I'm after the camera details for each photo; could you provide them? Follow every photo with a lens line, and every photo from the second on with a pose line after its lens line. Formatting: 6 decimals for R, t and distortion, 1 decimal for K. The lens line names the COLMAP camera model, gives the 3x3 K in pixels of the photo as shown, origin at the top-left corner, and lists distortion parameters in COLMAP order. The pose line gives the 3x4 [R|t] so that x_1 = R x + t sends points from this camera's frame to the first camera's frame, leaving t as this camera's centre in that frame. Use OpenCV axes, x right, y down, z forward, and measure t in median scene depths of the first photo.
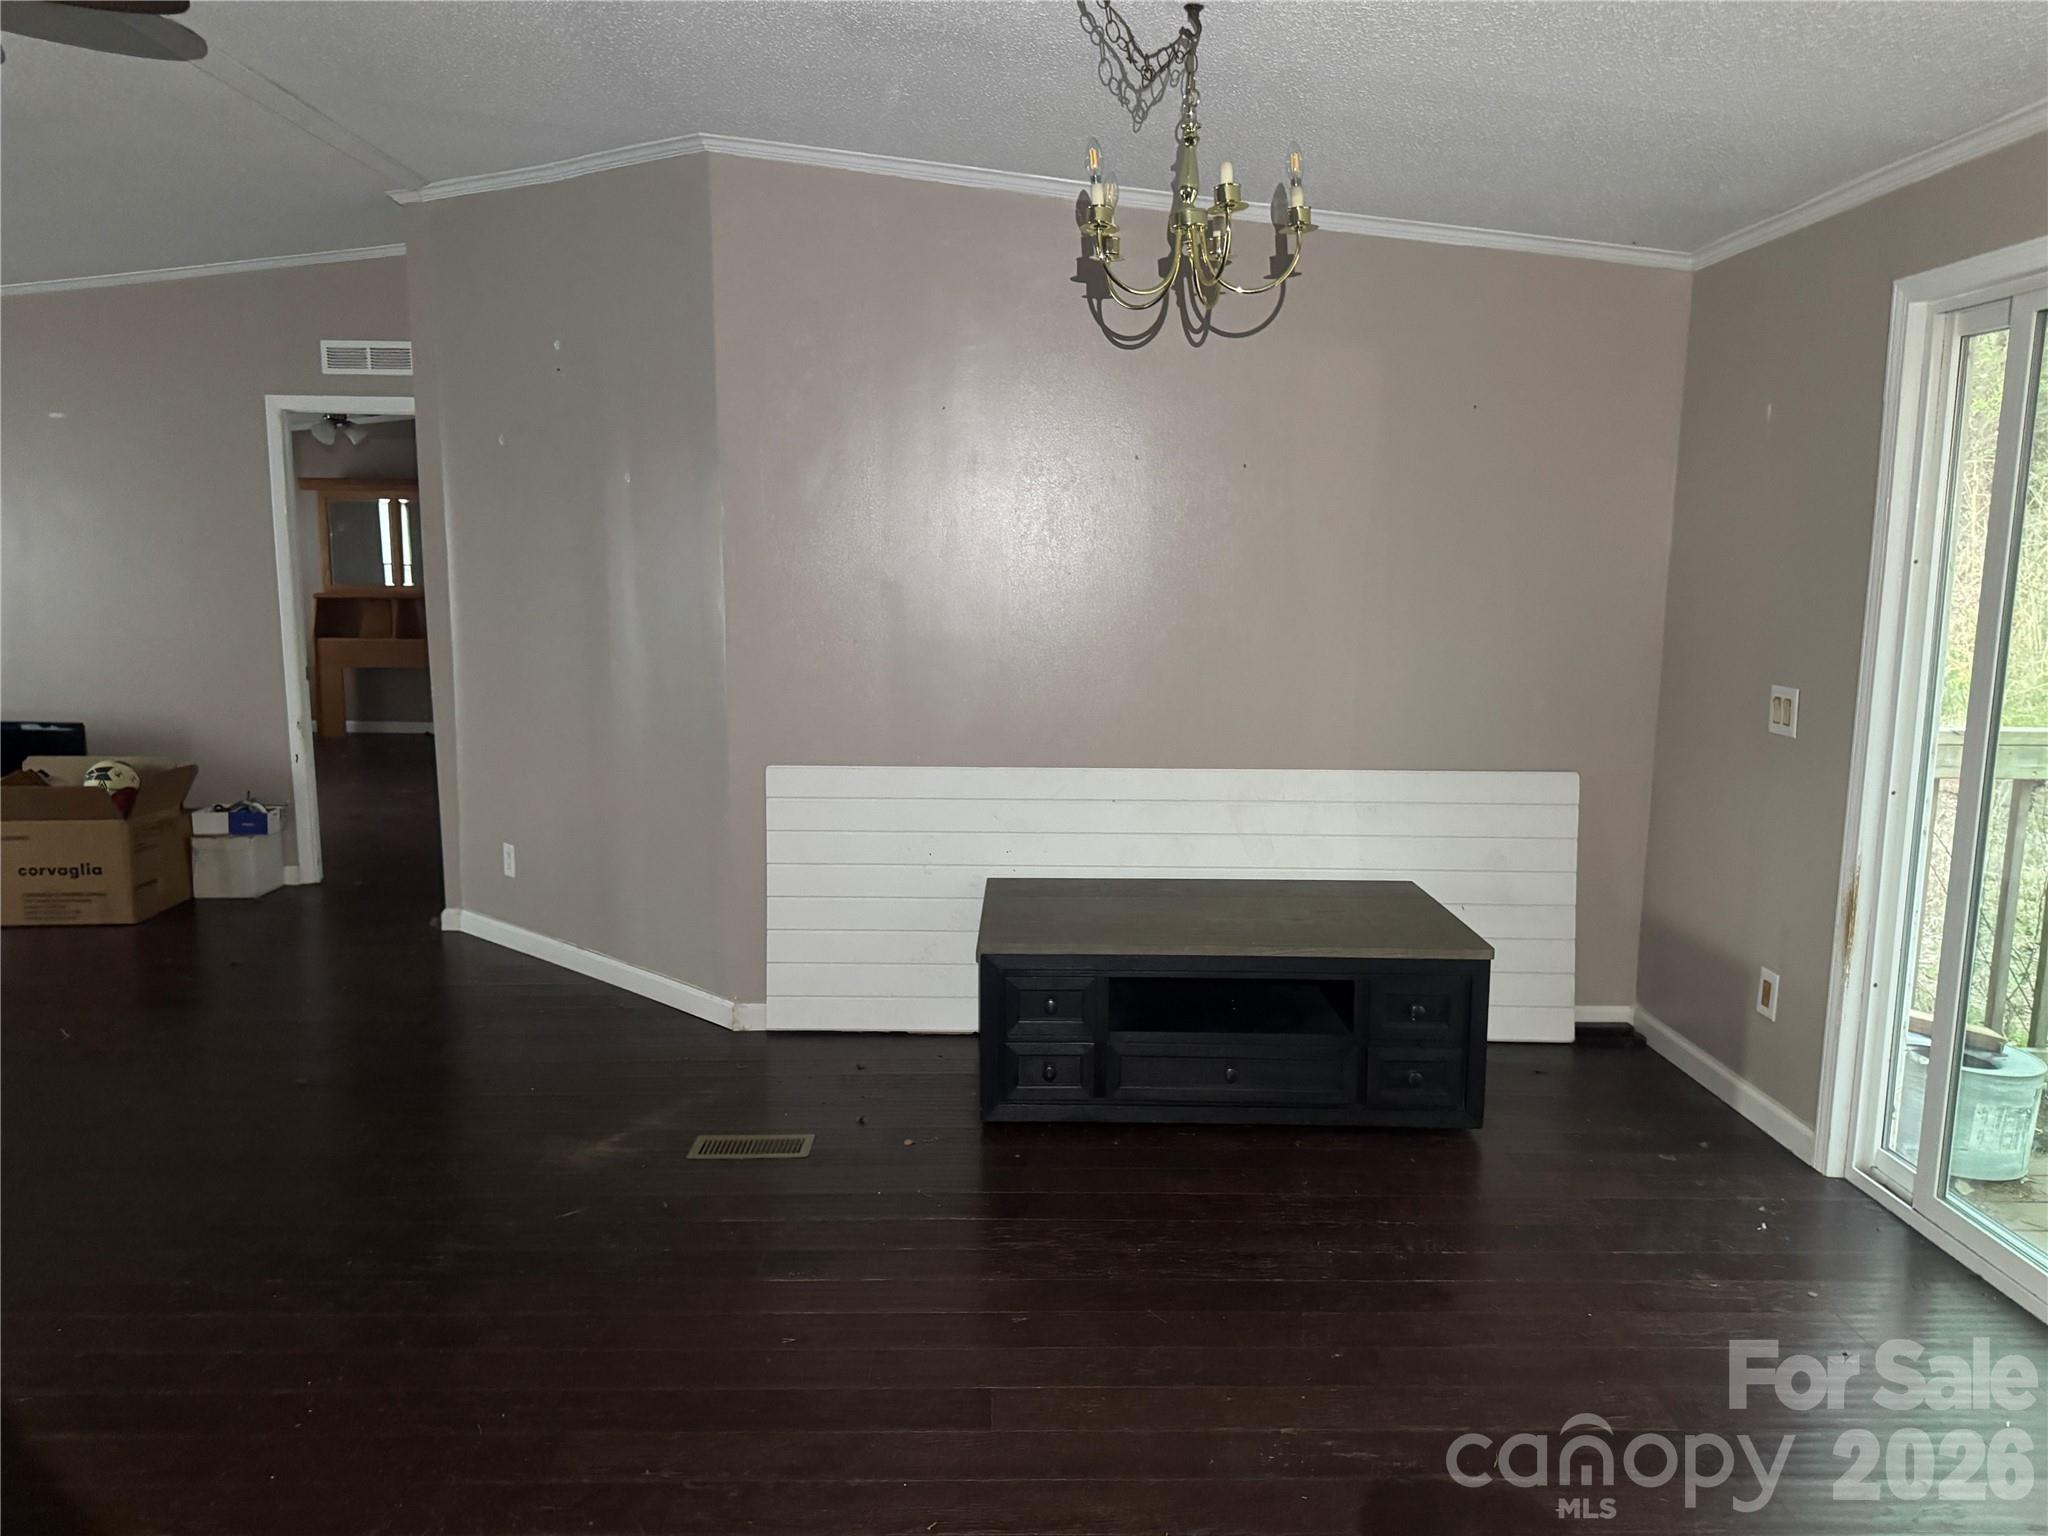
lens RADIAL K [[1420.5, 0, 1015.8], [0, 1420.5, 775.9], [0, 0, 1]] dist [0.013180, -0.028679]
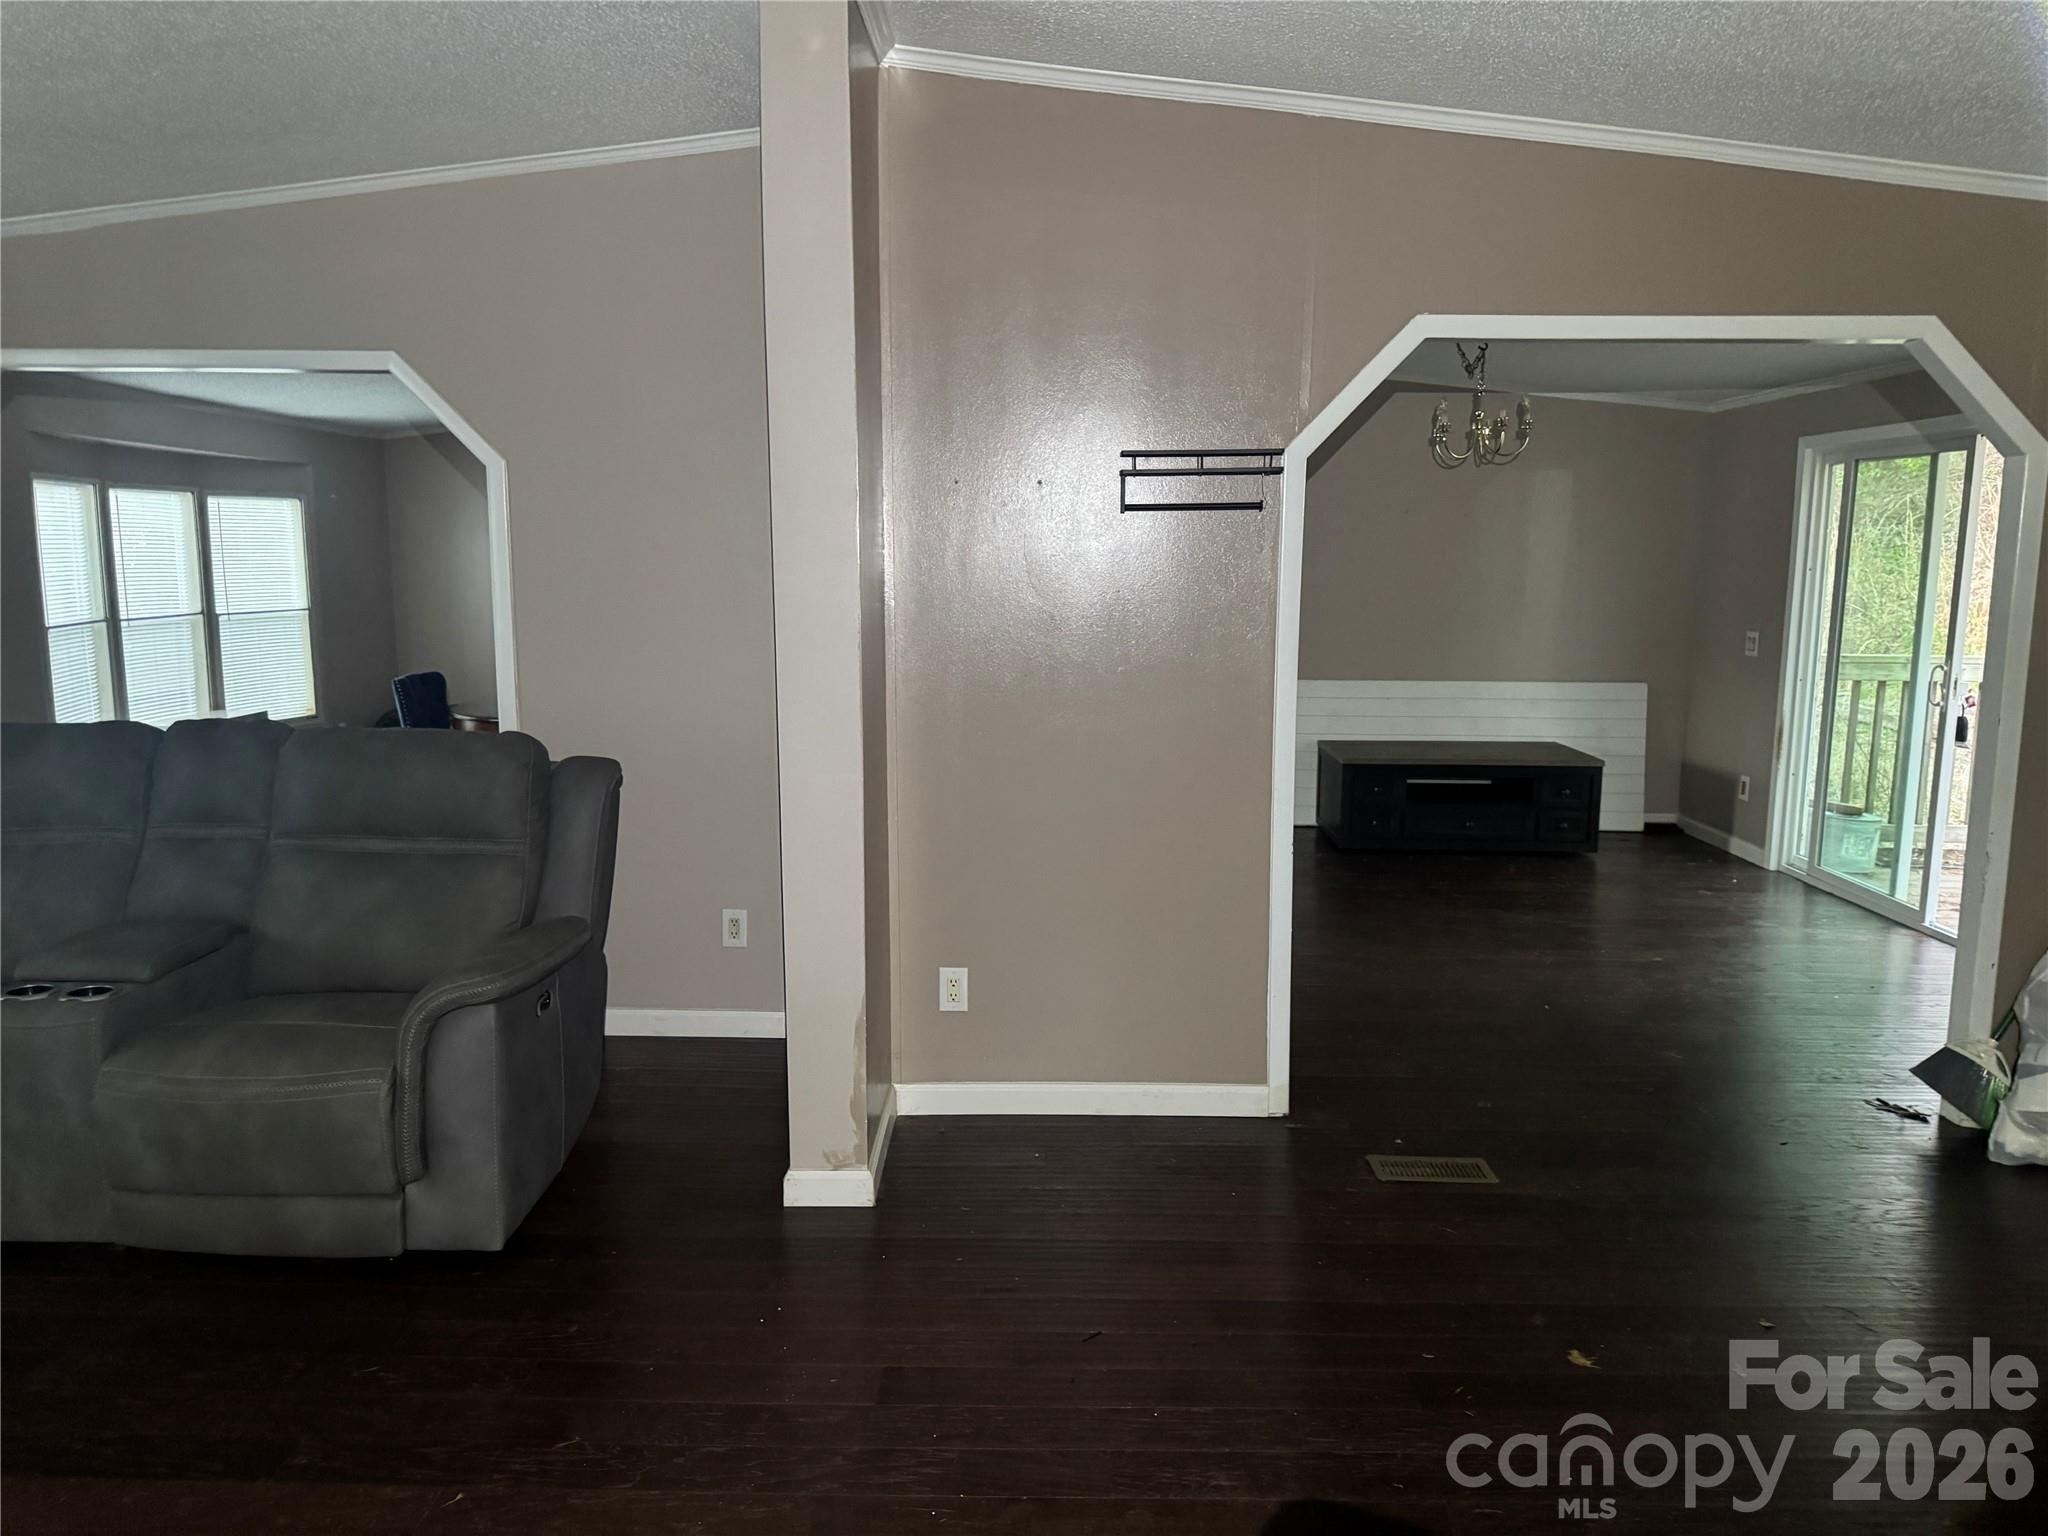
lens RADIAL K [[1420.5, 0, 1026.9], [0, 1420.5, 769.0], [0, 0, 1]] dist [0.013180, -0.028679]
pose [[0.999562, 0.010572, -0.027659, -0.410303], [-0.010886, 0.999878, -0.011224, 0.159806], [0.027537, 0.011520, 0.999554, -0.997977]]
